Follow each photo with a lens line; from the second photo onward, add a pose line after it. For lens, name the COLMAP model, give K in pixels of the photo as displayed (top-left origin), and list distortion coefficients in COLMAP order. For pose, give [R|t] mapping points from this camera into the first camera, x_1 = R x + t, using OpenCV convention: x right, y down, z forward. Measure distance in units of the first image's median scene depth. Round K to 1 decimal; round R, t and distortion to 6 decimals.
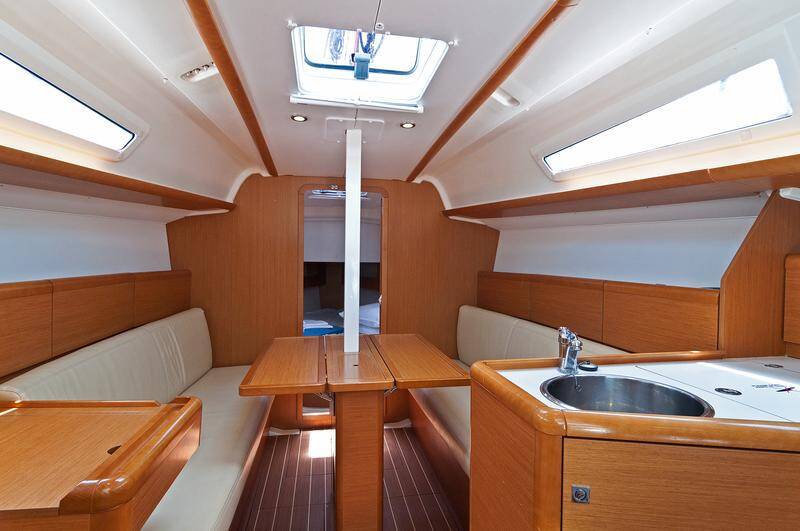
lens RADIAL K [[433.5, 0, 400.0], [0, 433.5, 265.5], [0, 0, 1]] dist [-0.001215, -0.001027]
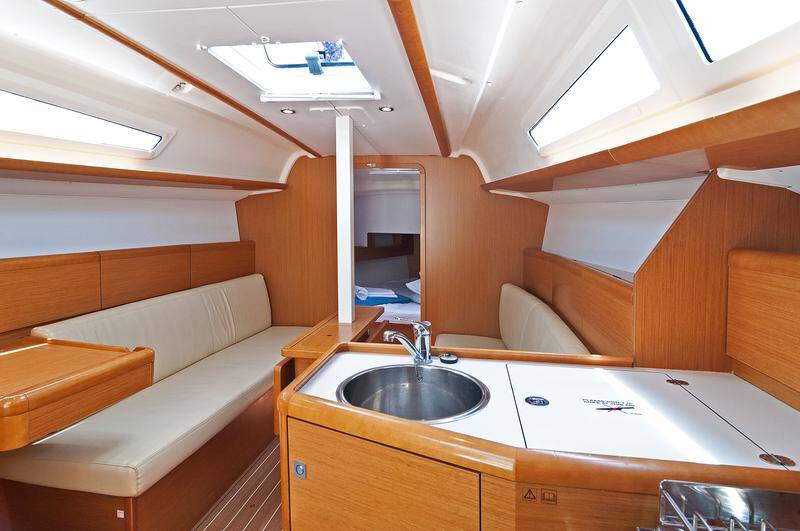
lens RADIAL K [[441.7, 0, 397.1], [0, 441.7, 240.9], [0, 0, 1]] dist [-0.003343, -0.001470]
pose [[0.943580, 0.020968, -0.330479, 0.371116], [-0.014014, 0.999628, 0.023410, -0.032420], [0.330847, -0.017457, 0.943523, 0.009932]]
